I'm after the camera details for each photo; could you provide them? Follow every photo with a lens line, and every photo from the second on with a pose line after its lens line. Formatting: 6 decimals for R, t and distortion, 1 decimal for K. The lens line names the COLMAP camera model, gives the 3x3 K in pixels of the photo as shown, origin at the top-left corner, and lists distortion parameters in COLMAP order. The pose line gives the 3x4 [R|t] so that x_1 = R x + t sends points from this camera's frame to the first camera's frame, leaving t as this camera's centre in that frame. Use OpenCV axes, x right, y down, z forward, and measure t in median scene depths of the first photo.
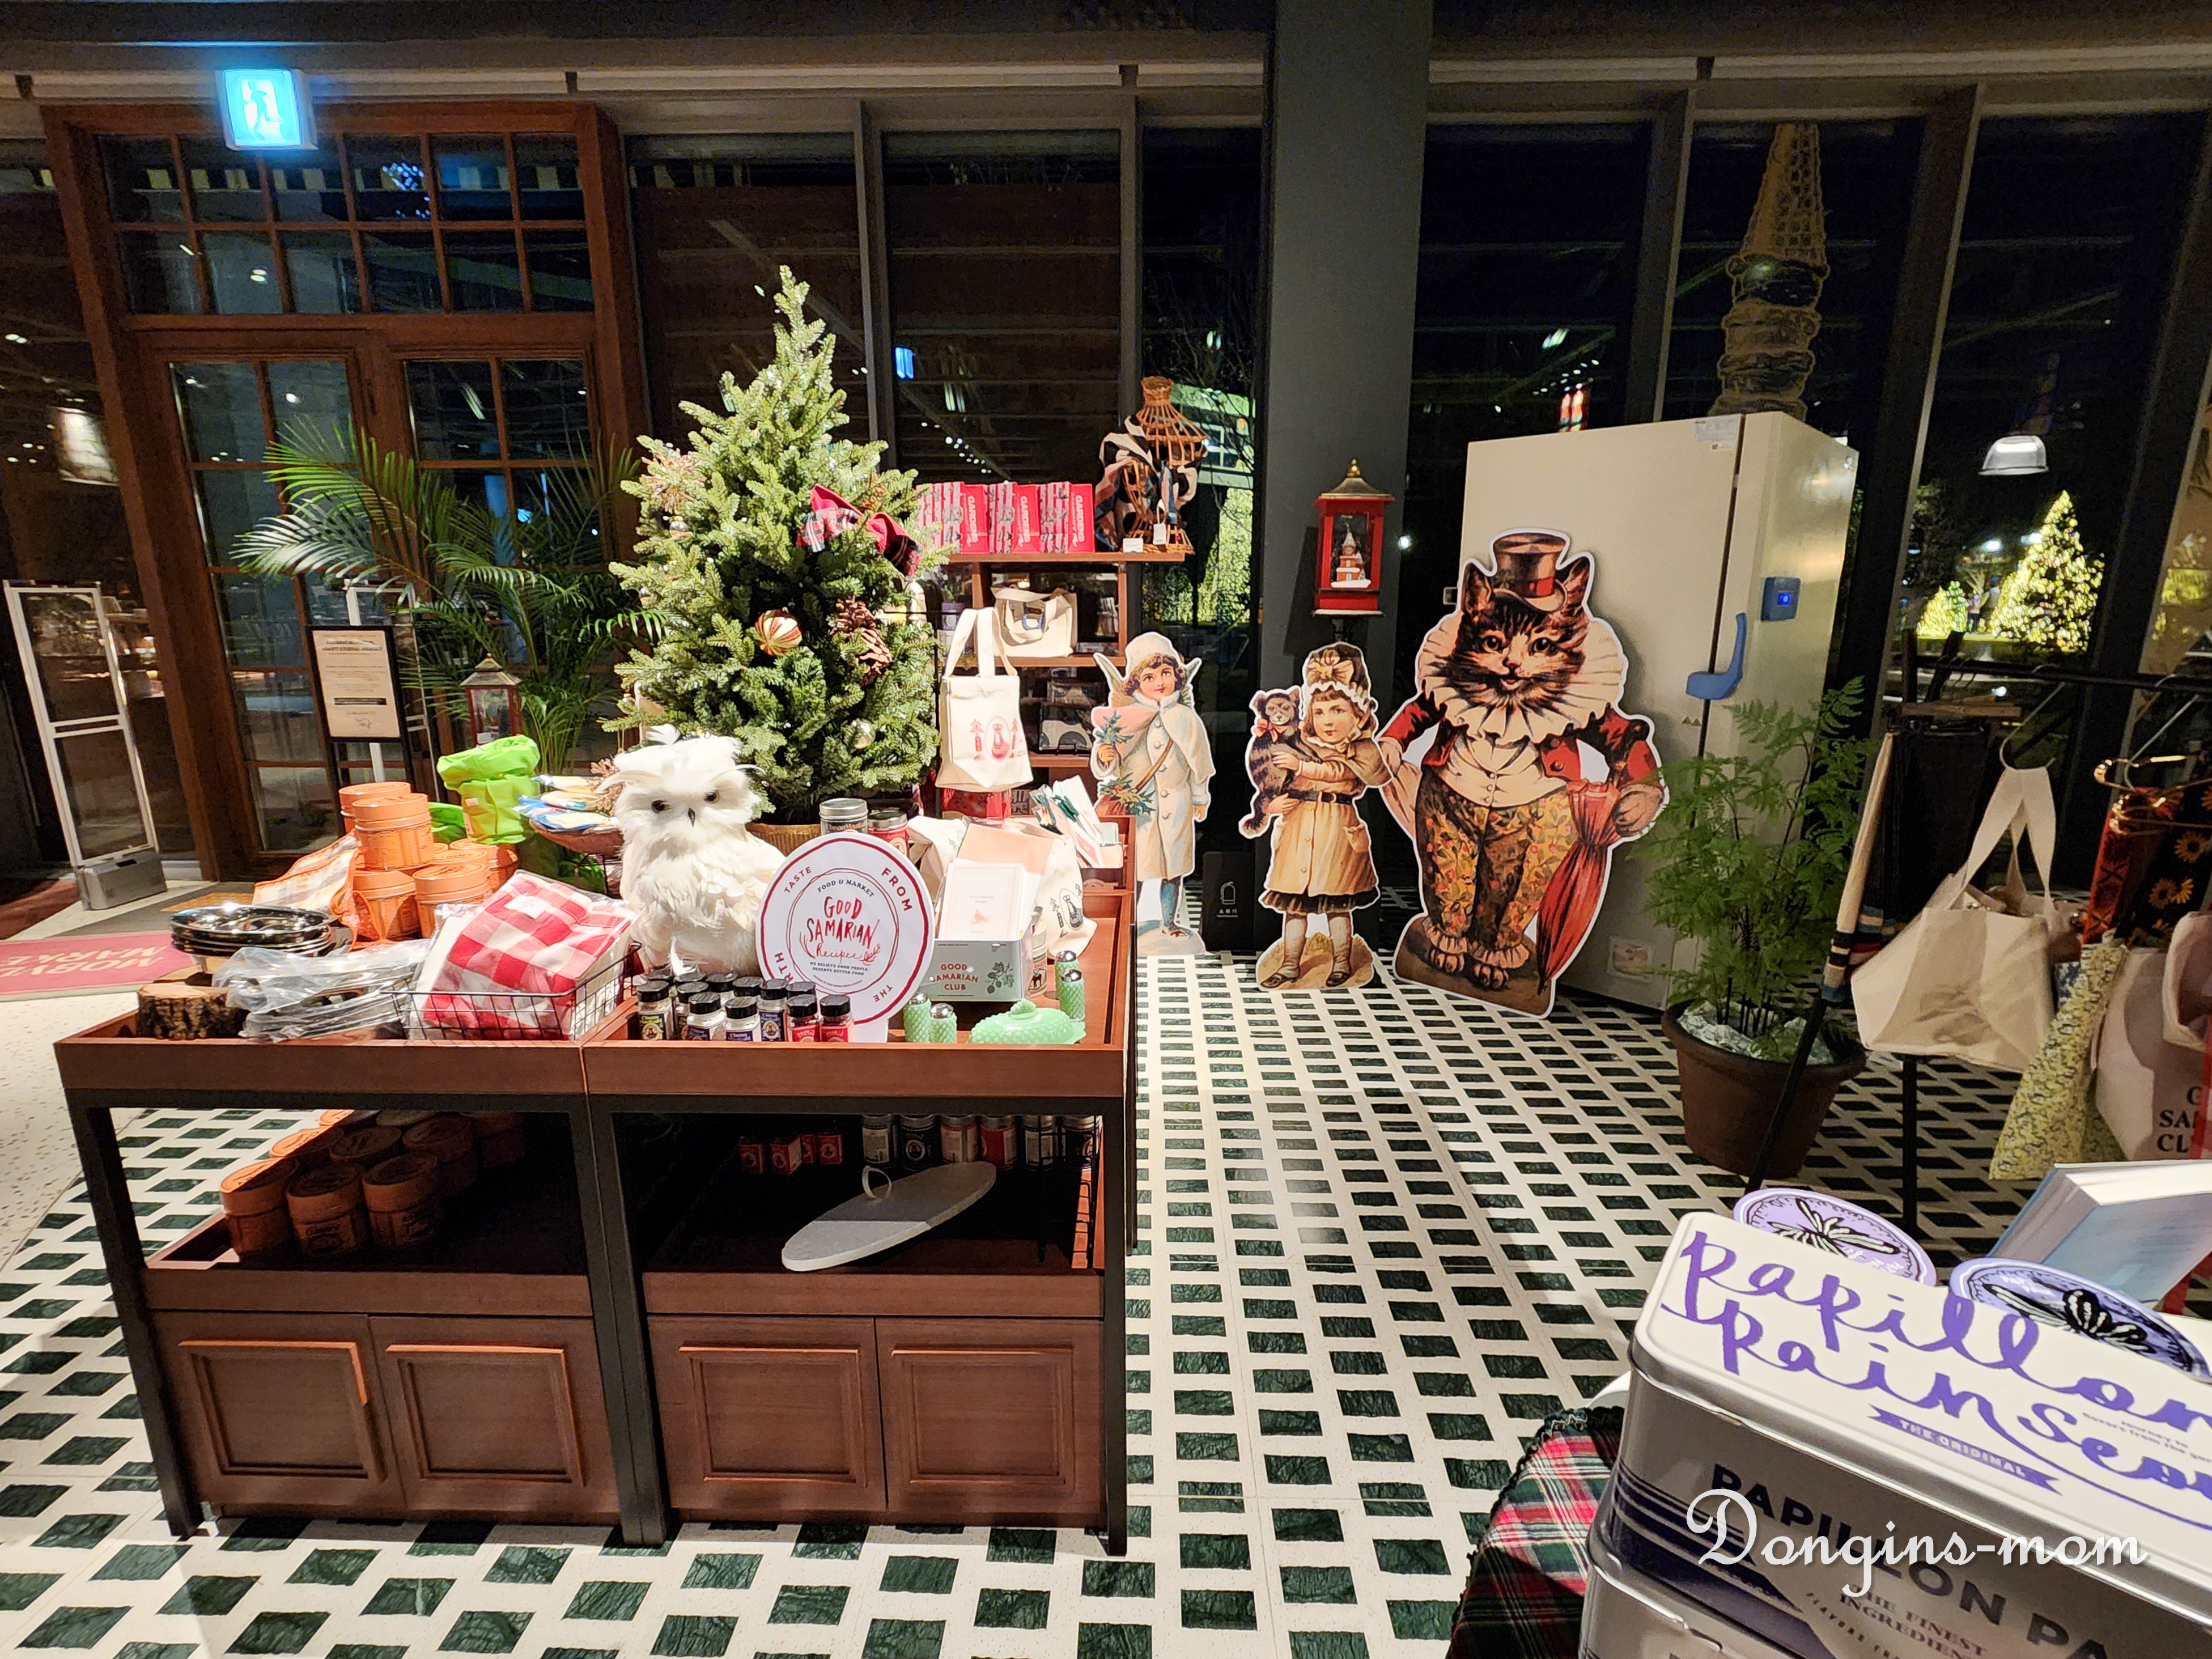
lens RADIAL K [[896.4, 0, 1110.2], [0, 896.4, 839.6], [0, 0, 1]] dist [-0.001908, 0.001031]
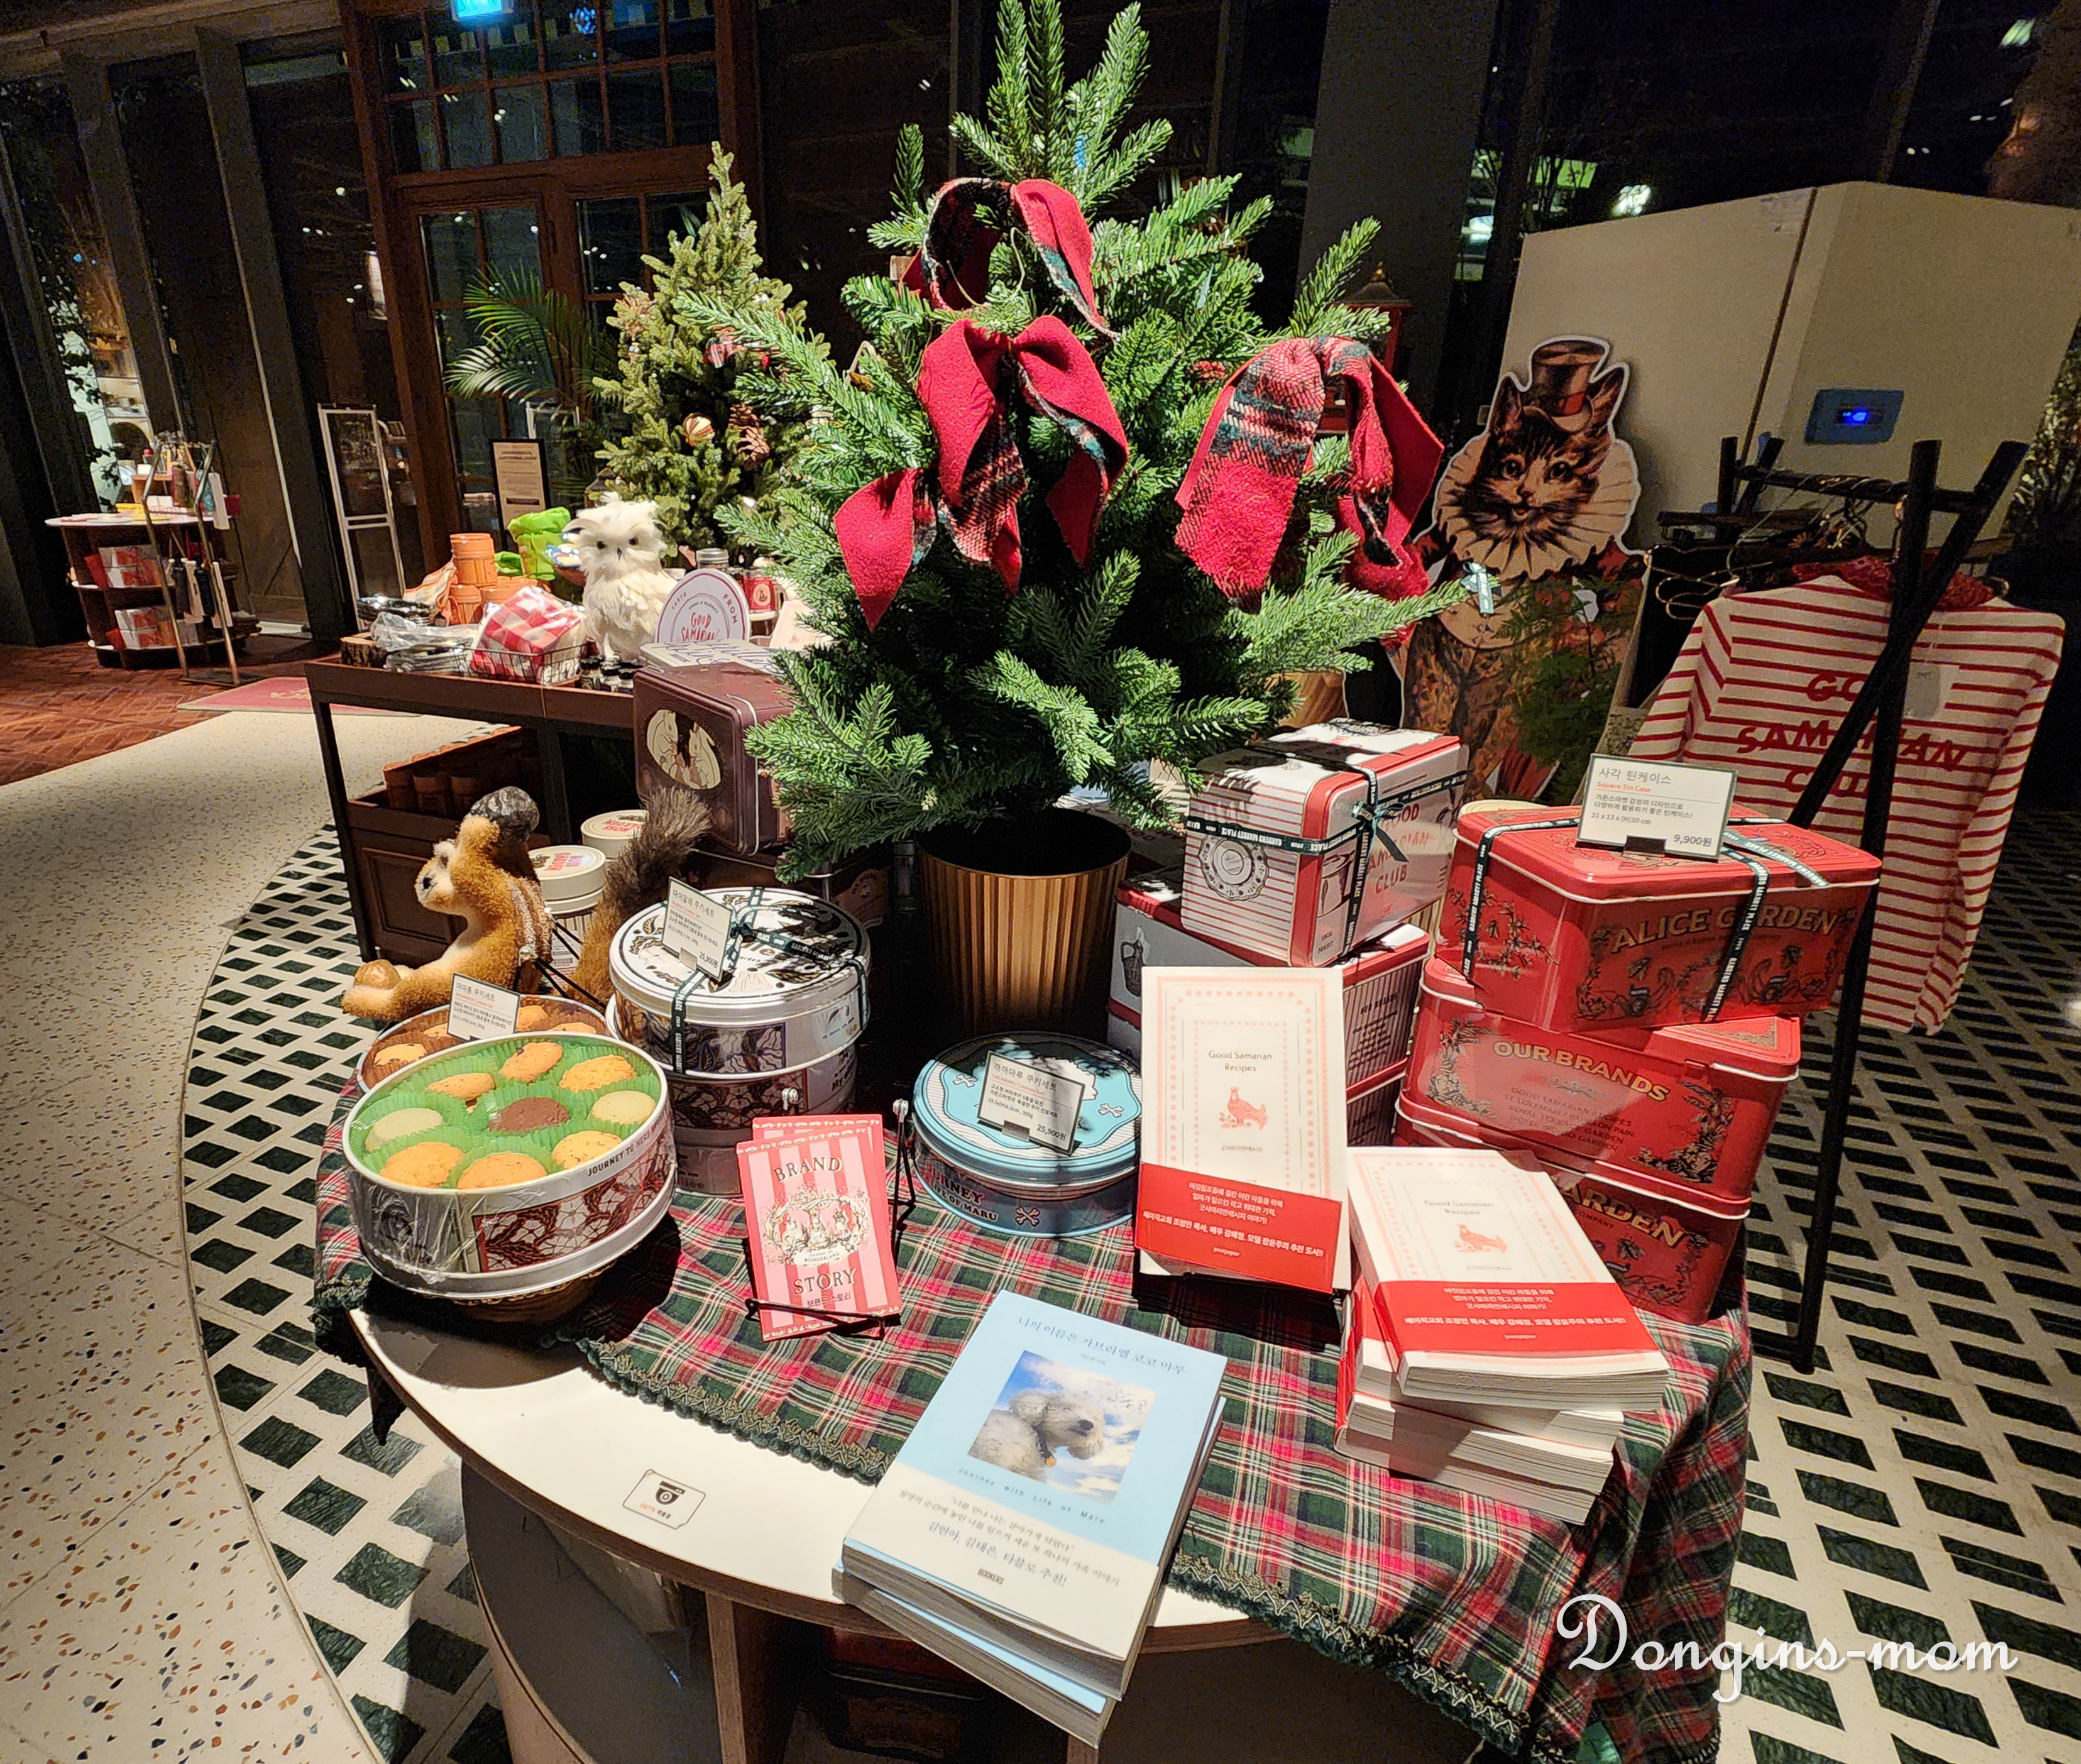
lens RADIAL K [[1045.0, 0, 1033.5], [0, 1045.0, 879.0], [0, 0, 1]] dist [0.003054, -0.002590]
pose [[0.945194, 0.132367, -0.298474, 0.362388], [-0.090740, 0.984619, 0.149305, 0.086308], [0.313646, -0.114038, 0.942667, -0.231806]]
